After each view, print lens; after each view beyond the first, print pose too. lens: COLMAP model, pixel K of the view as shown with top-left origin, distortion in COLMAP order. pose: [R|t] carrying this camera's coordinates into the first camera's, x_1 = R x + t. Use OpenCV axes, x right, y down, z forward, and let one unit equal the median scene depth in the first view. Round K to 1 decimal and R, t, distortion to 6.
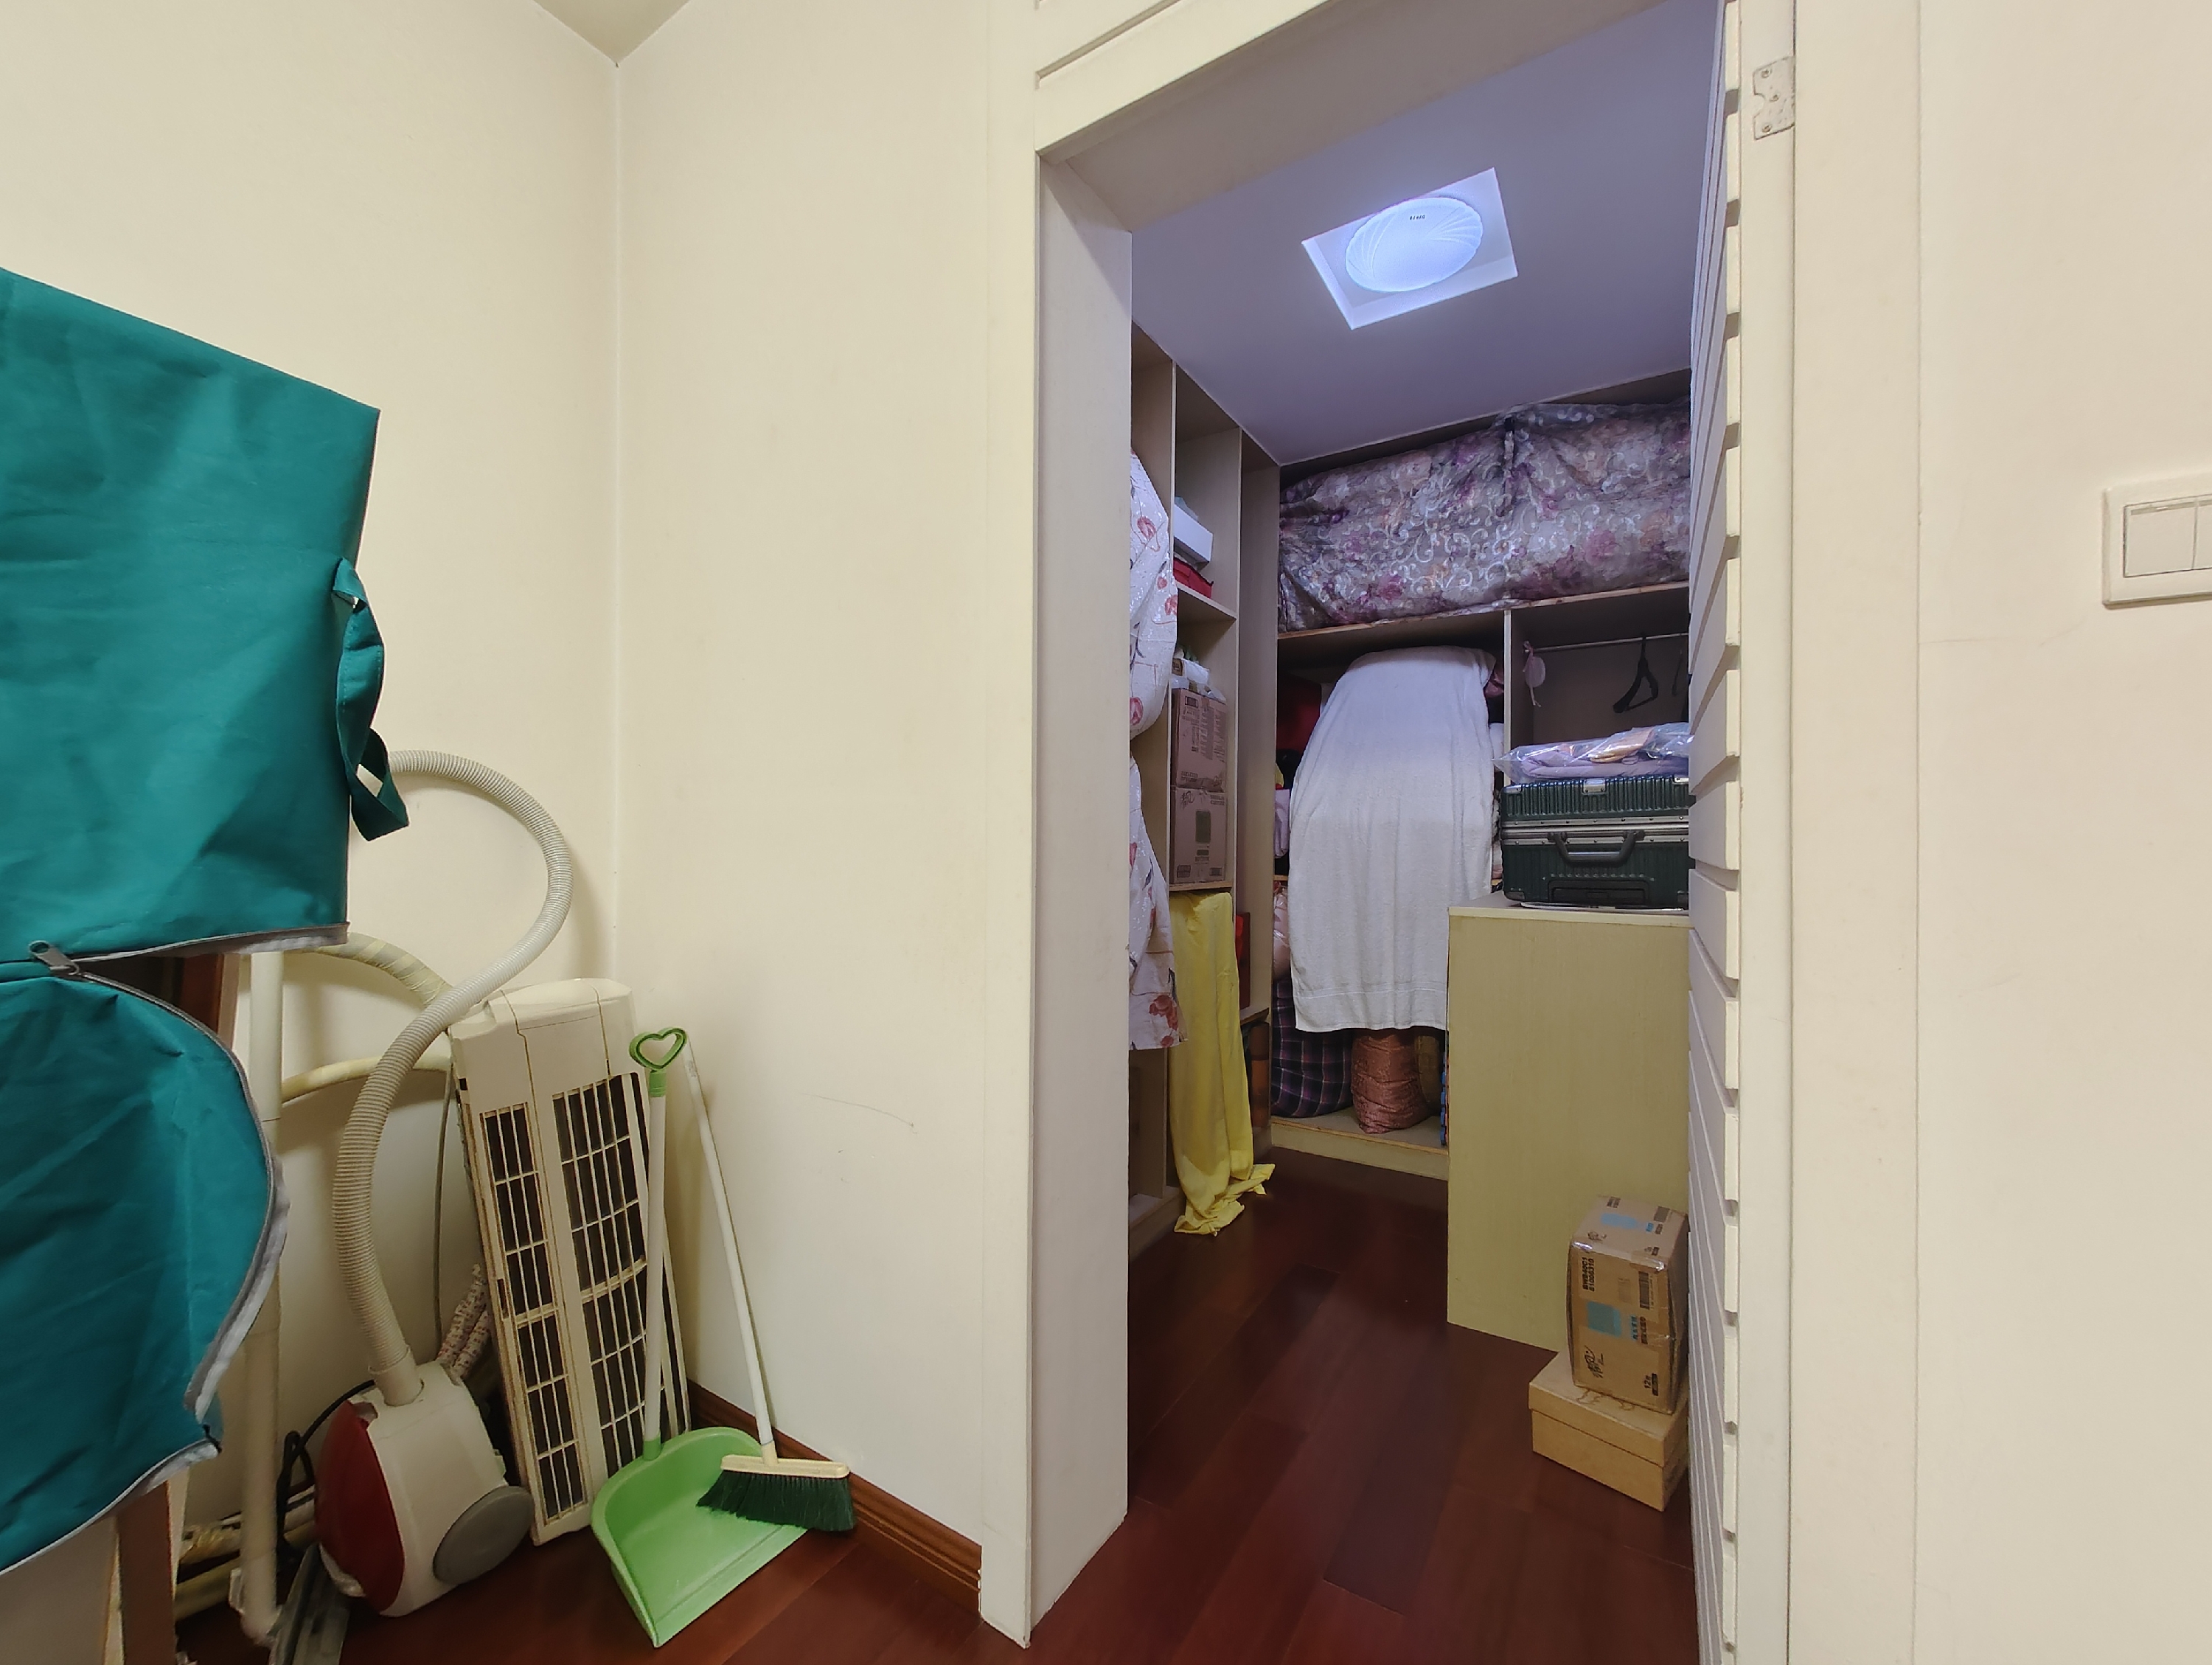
lens RADIAL K [[867.9, 0, 1106.0], [0, 867.9, 832.5], [0, 0, 1]] dist [-0.007730, -0.000077]
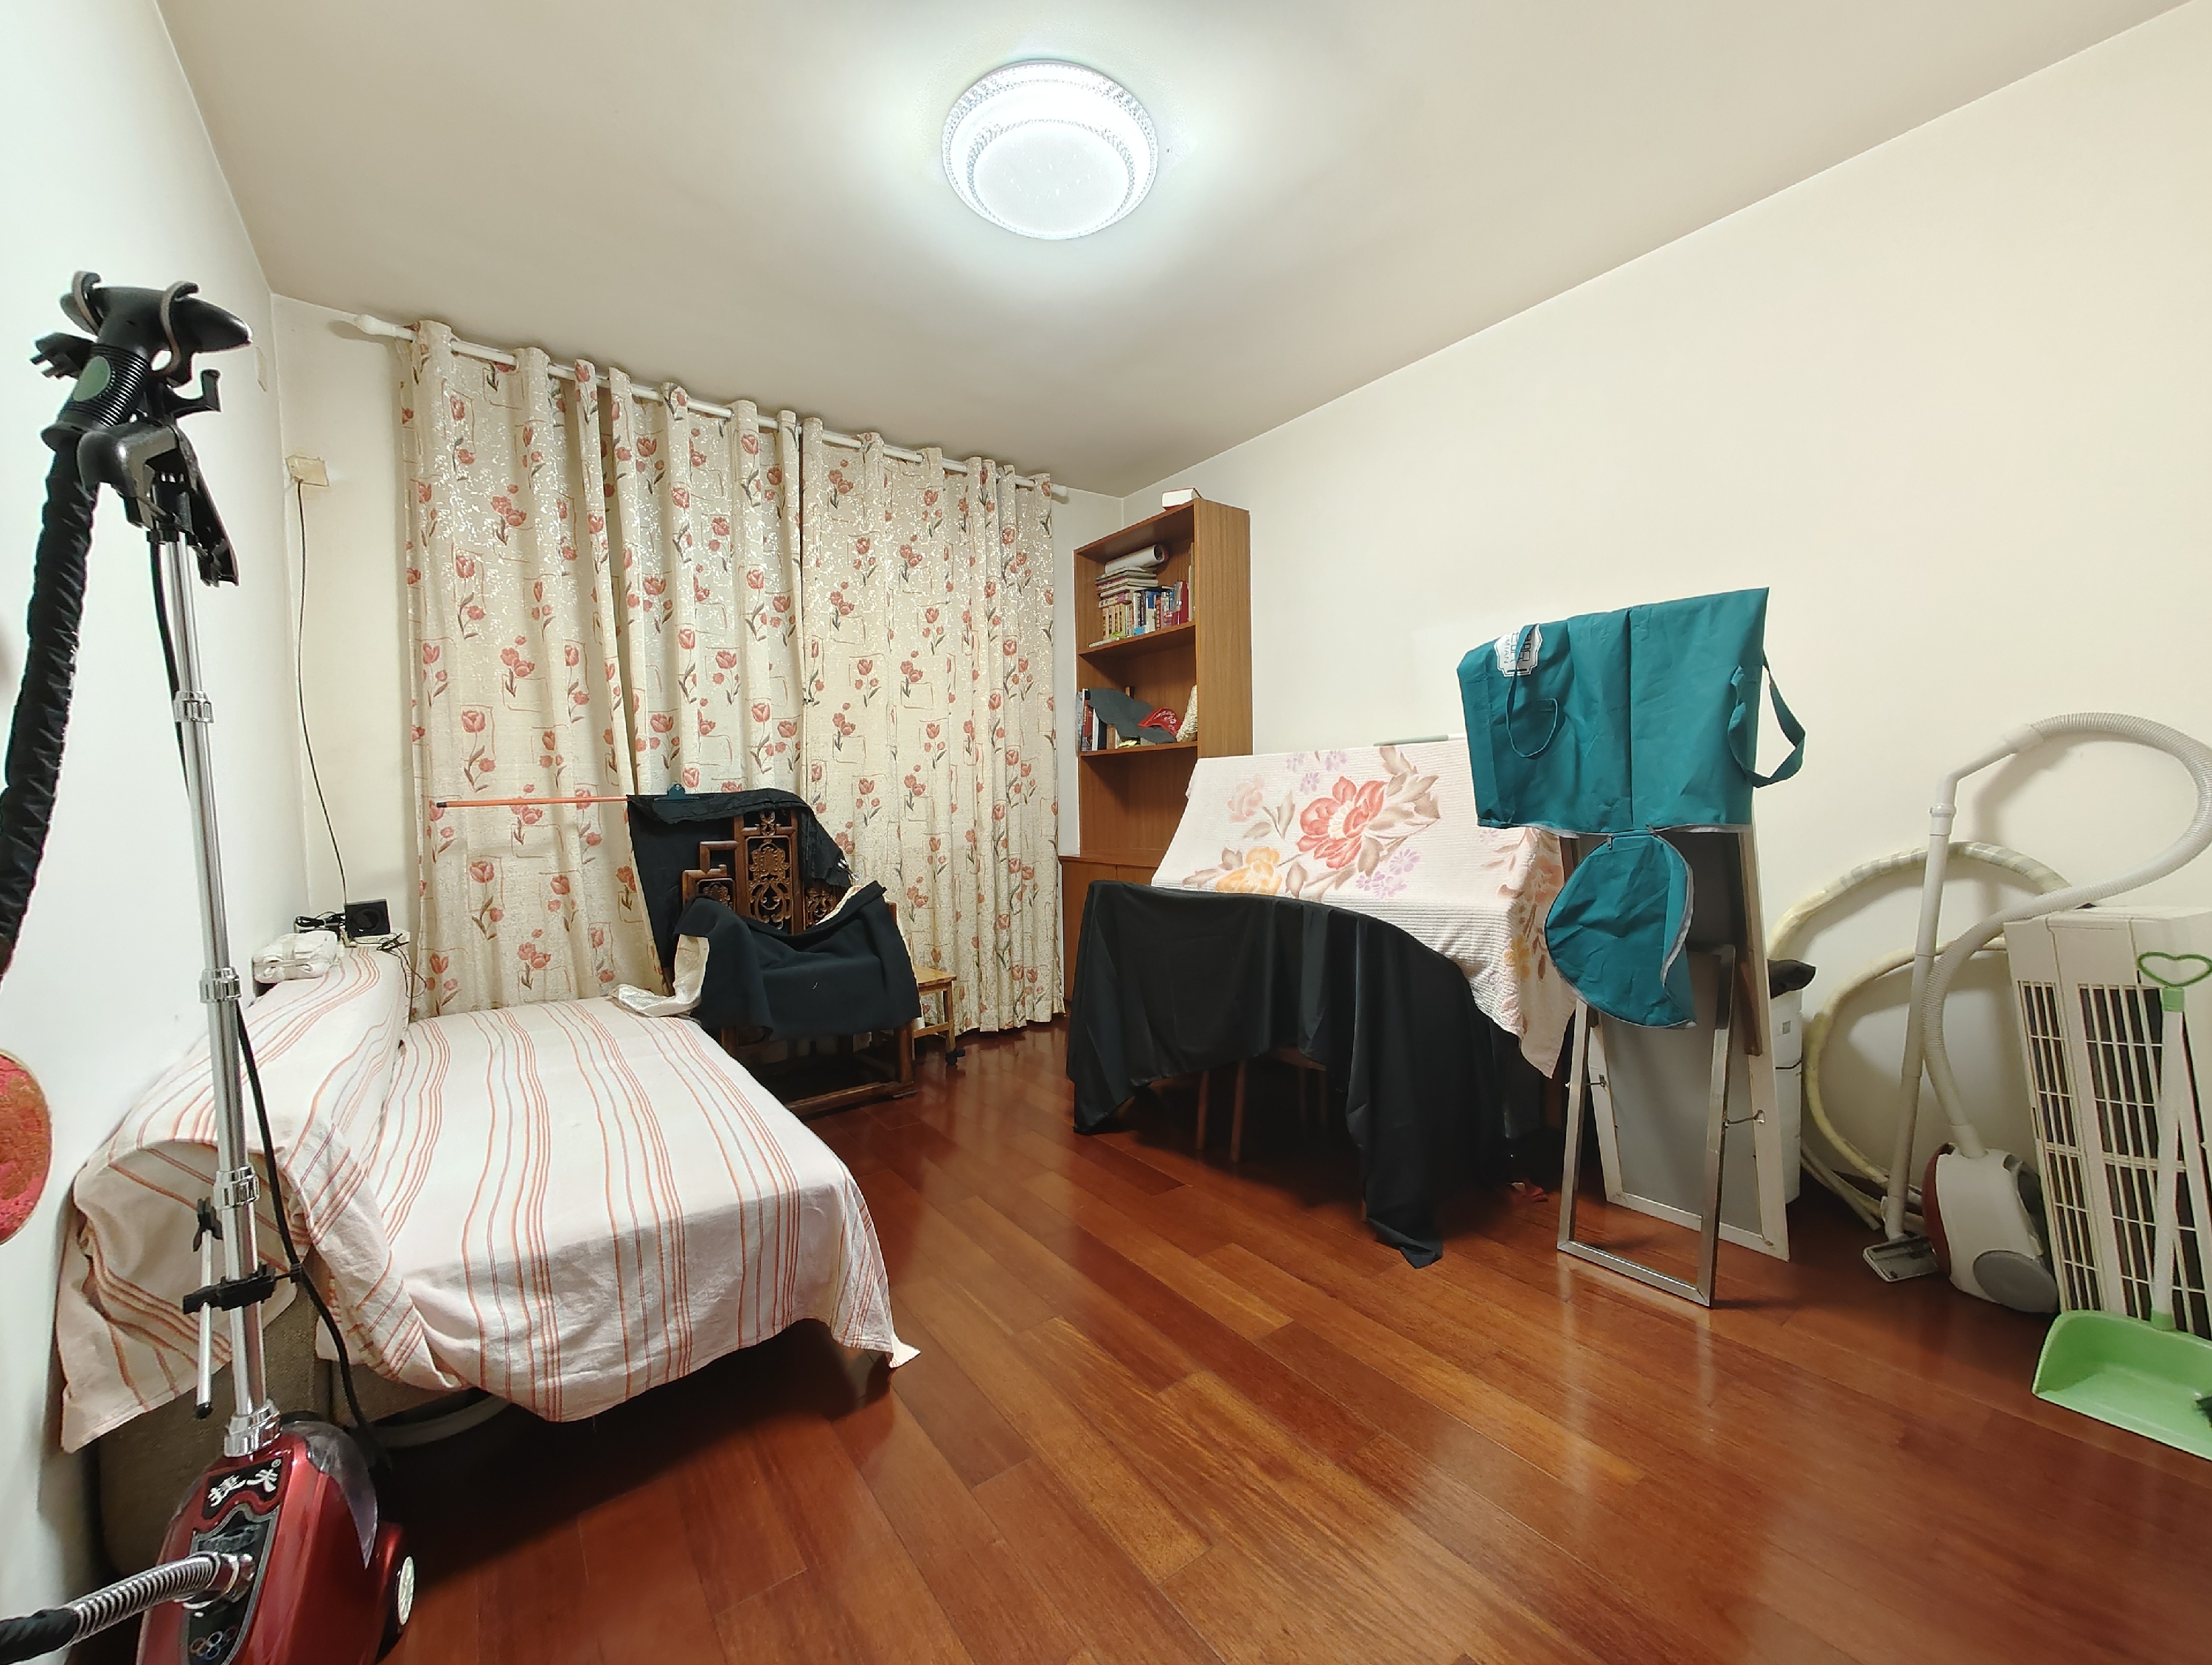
lens RADIAL K [[867.9, 0, 1106.0], [0, 867.9, 832.5], [0, 0, 1]] dist [-0.007730, -0.000077]
pose [[-0.376487, 0.040503, -0.925536, 1.058449], [0.027629, 0.999090, 0.032483, 0.001514], [0.926010, -0.013343, -0.377264, 0.163326]]
